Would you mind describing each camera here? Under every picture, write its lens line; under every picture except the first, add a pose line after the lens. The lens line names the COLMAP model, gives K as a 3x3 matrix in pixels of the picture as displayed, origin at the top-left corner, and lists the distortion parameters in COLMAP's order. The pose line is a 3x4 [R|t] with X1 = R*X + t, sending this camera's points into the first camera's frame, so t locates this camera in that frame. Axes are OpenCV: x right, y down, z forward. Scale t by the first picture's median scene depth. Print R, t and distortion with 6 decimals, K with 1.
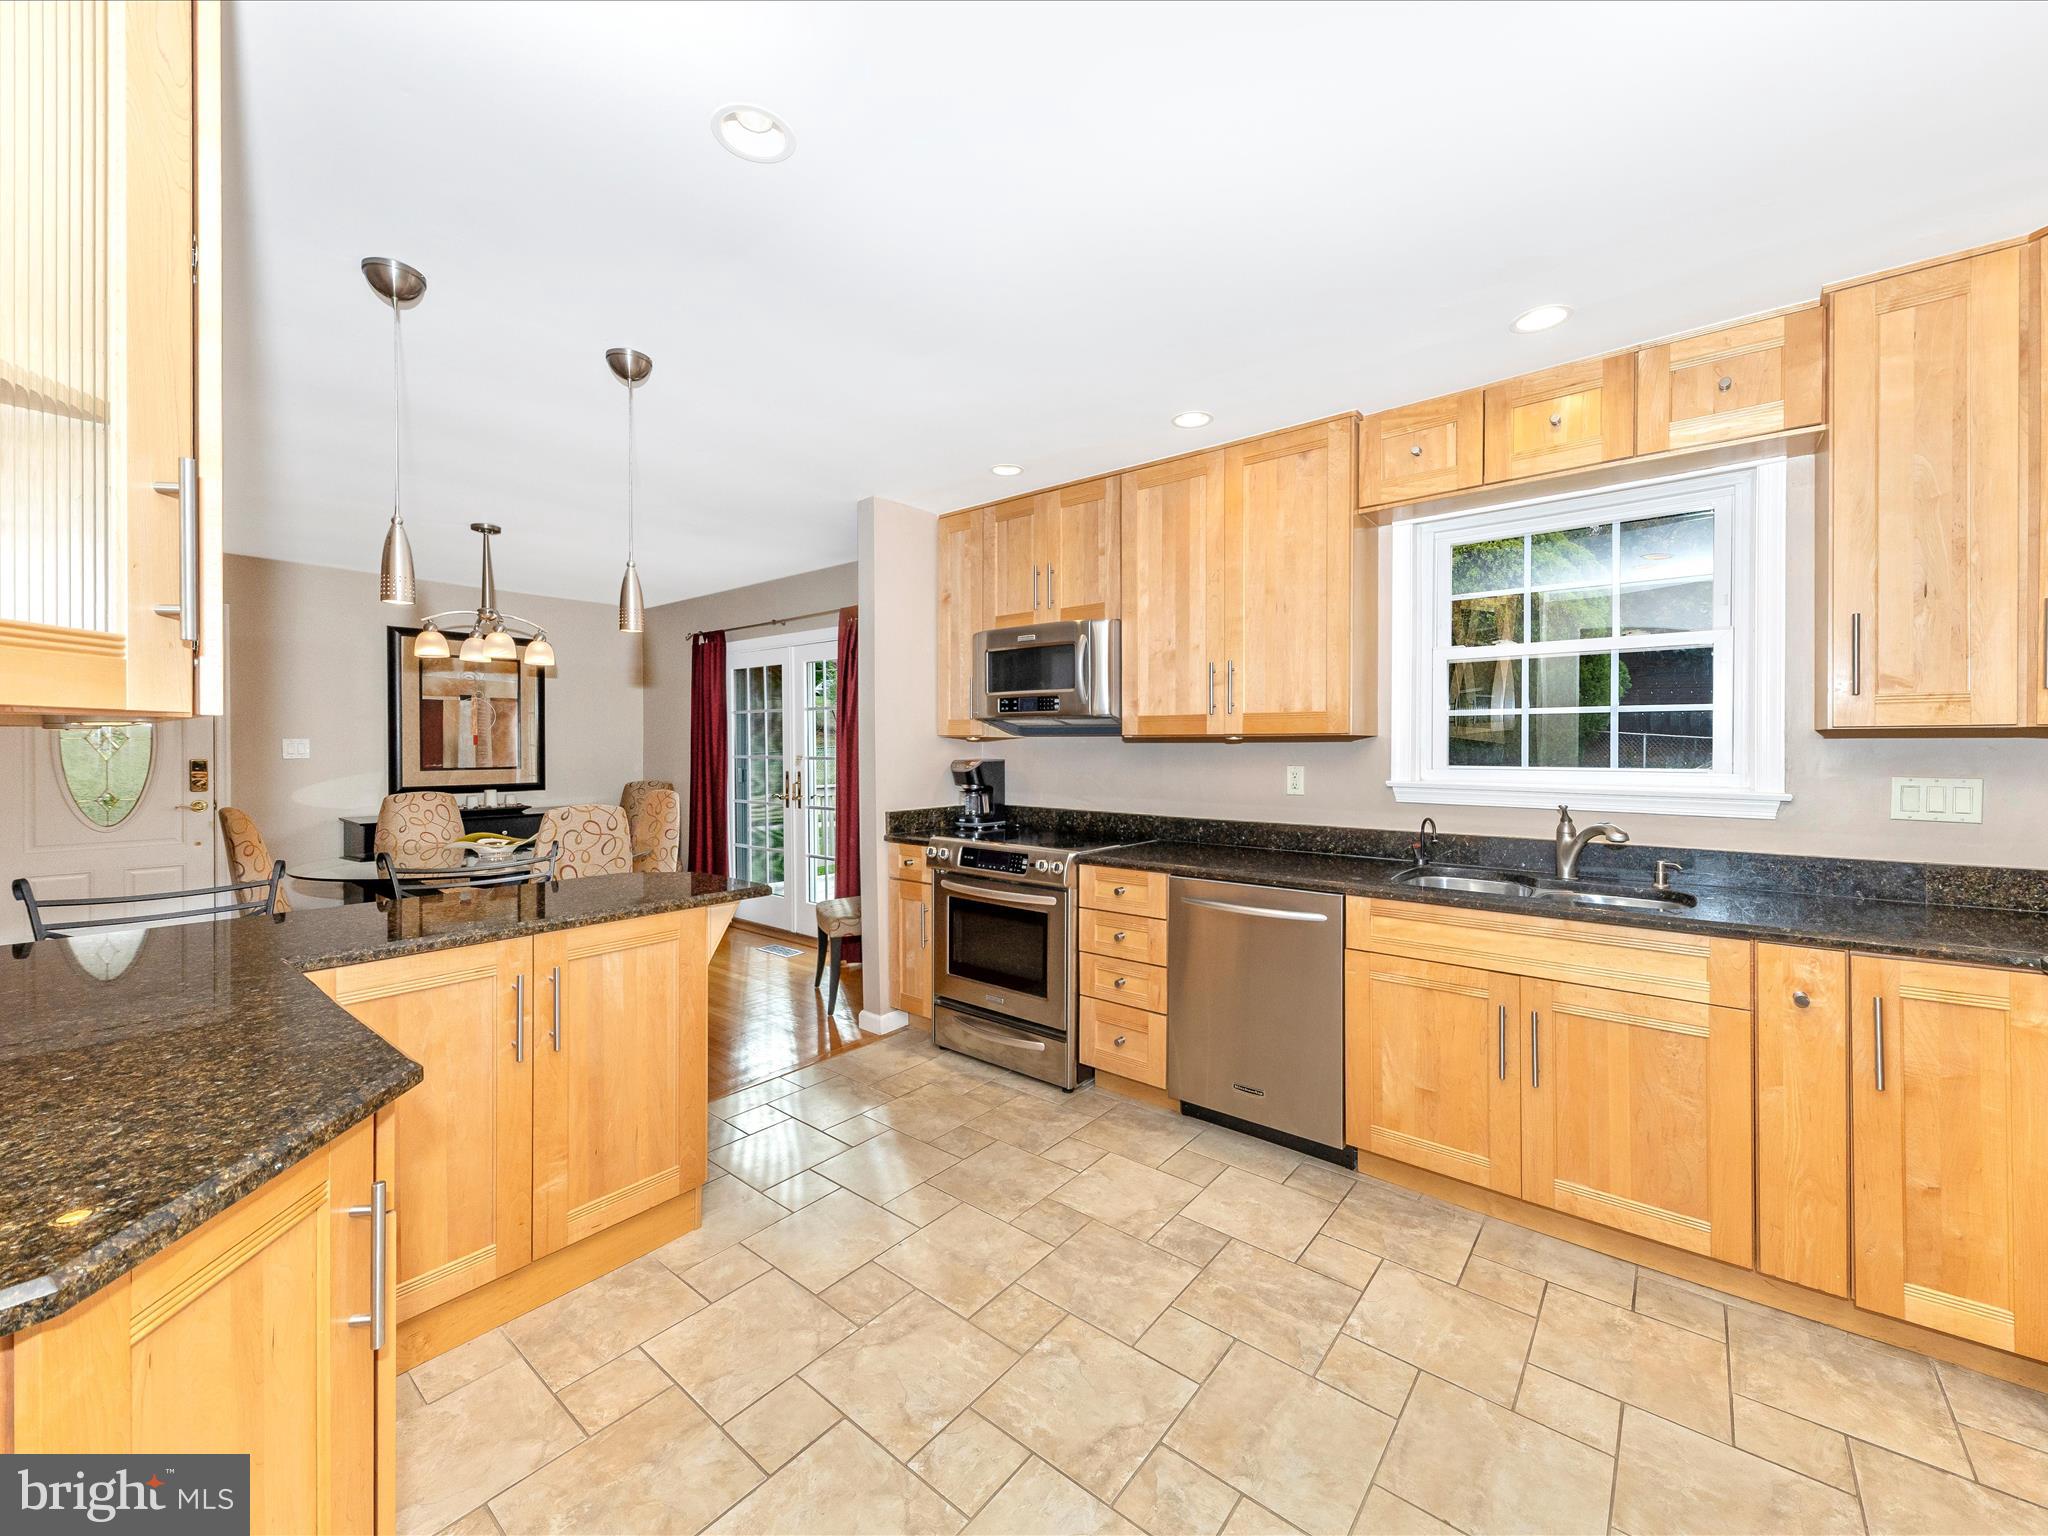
lens RADIAL K [[786.4, 0, 1024.6], [0, 786.4, 772.8], [0, 0, 1]] dist [0.001380, -0.000044]
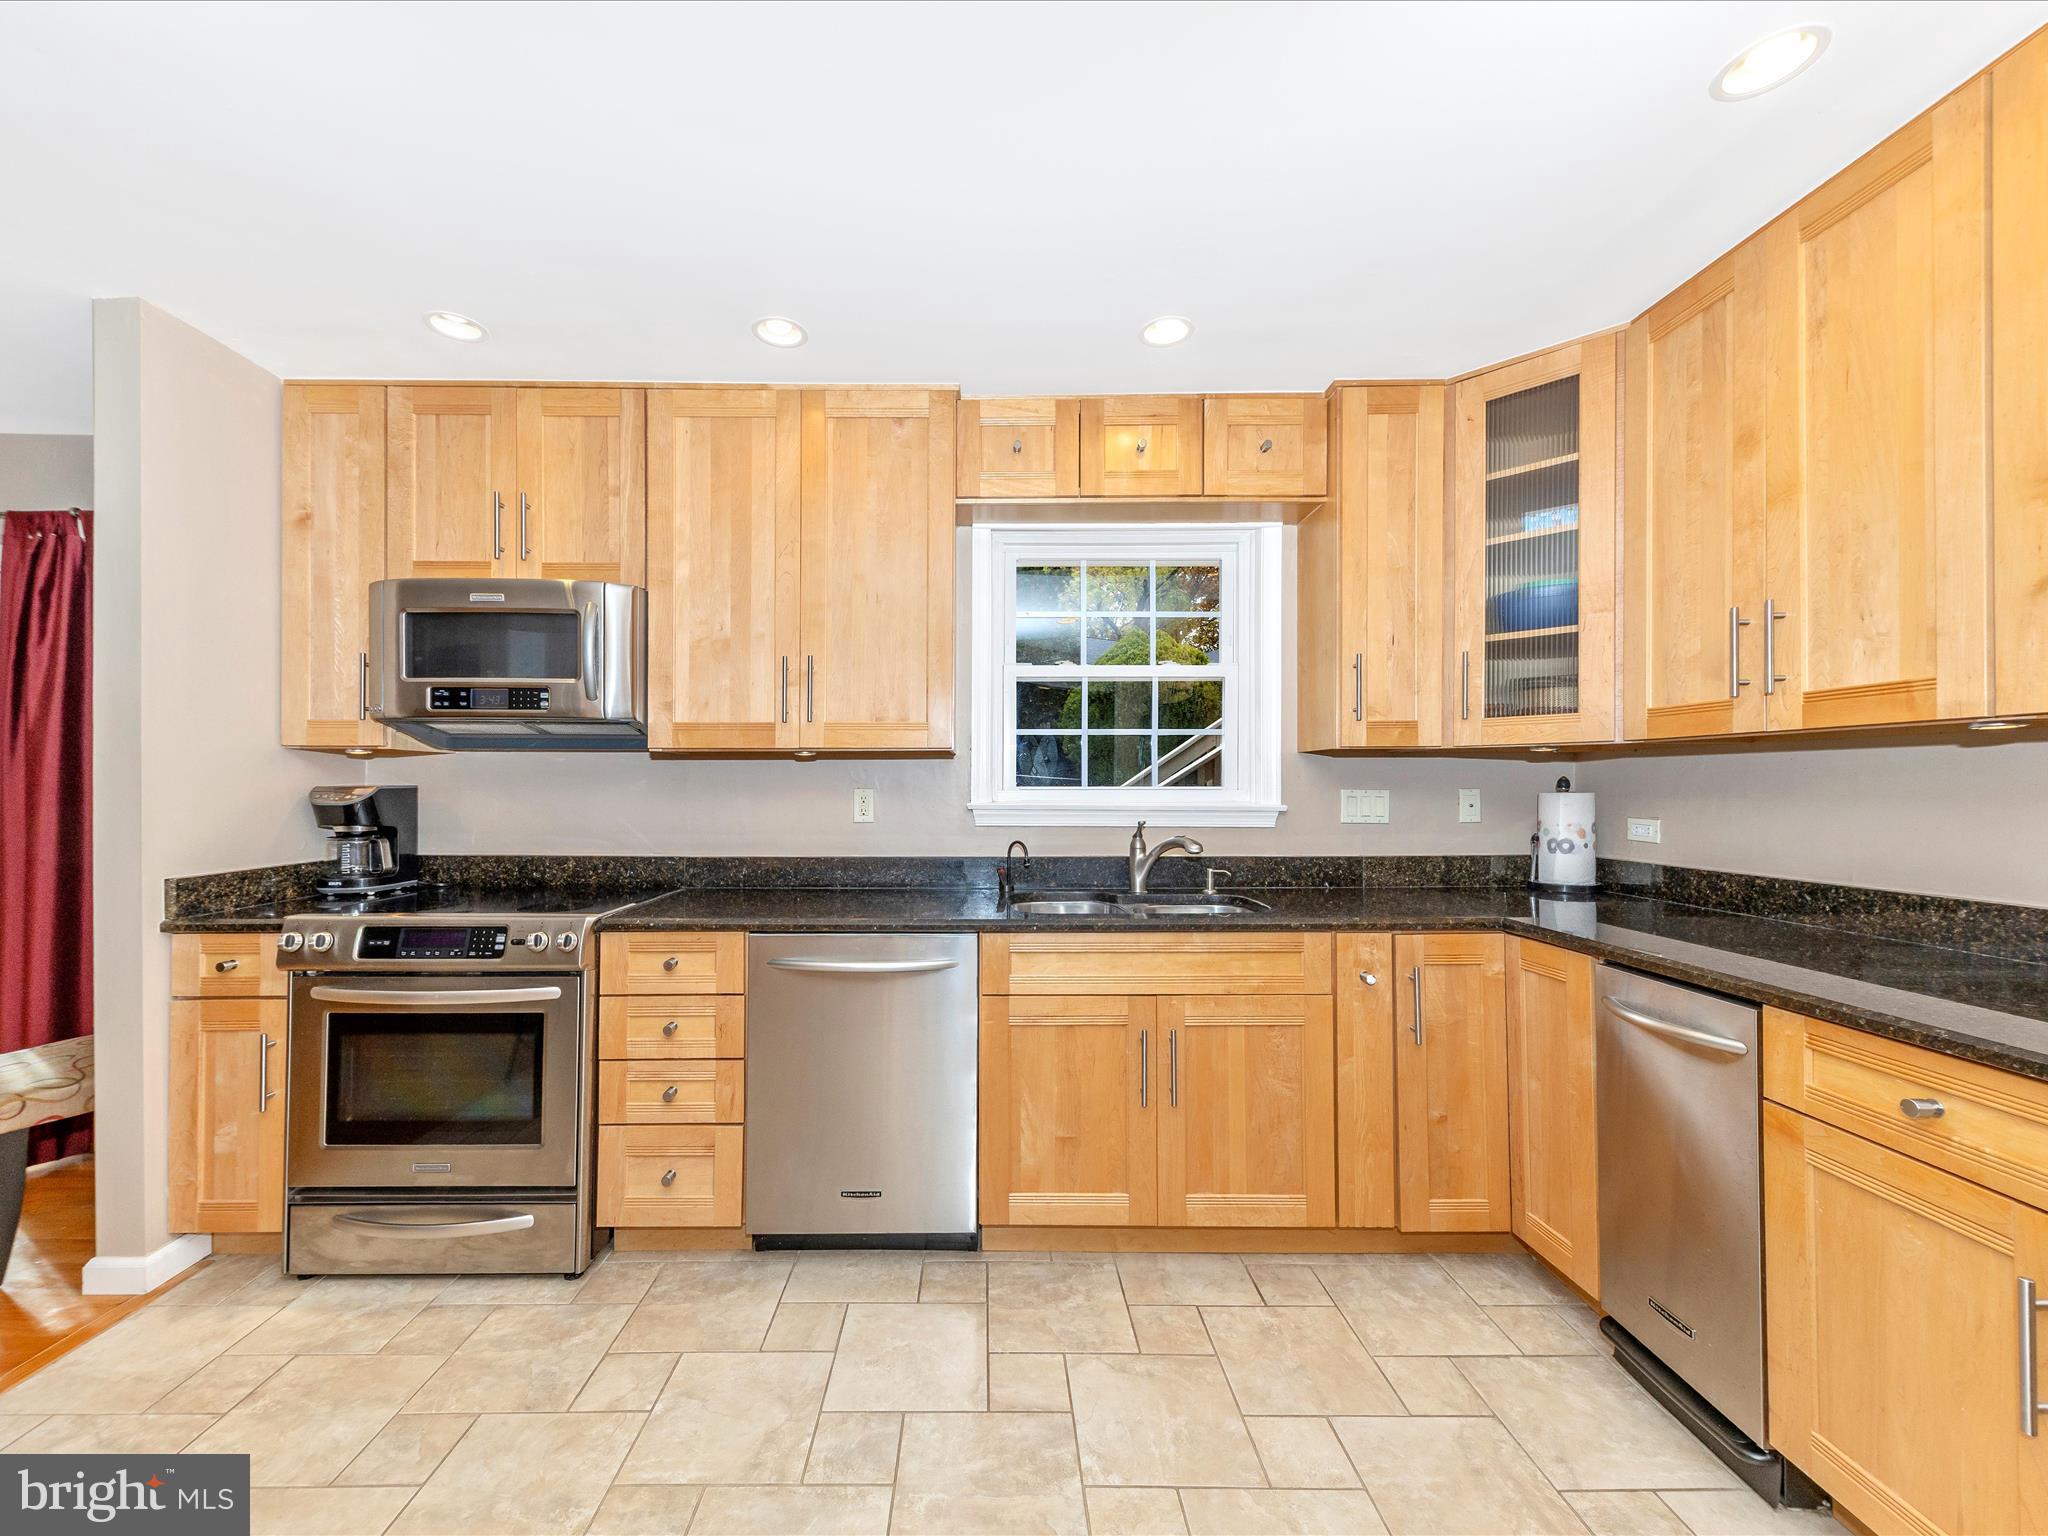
lens RADIAL K [[809.8, 0, 972.1], [0, 809.8, 787.5], [0, 0, 1]] dist [0.011400, -0.000329]
pose [[0.776105, -0.000672, 0.630604, -0.115300], [0.020735, 0.999486, -0.024454, 0.013186], [-0.630263, 0.032054, 0.775720, 0.228215]]
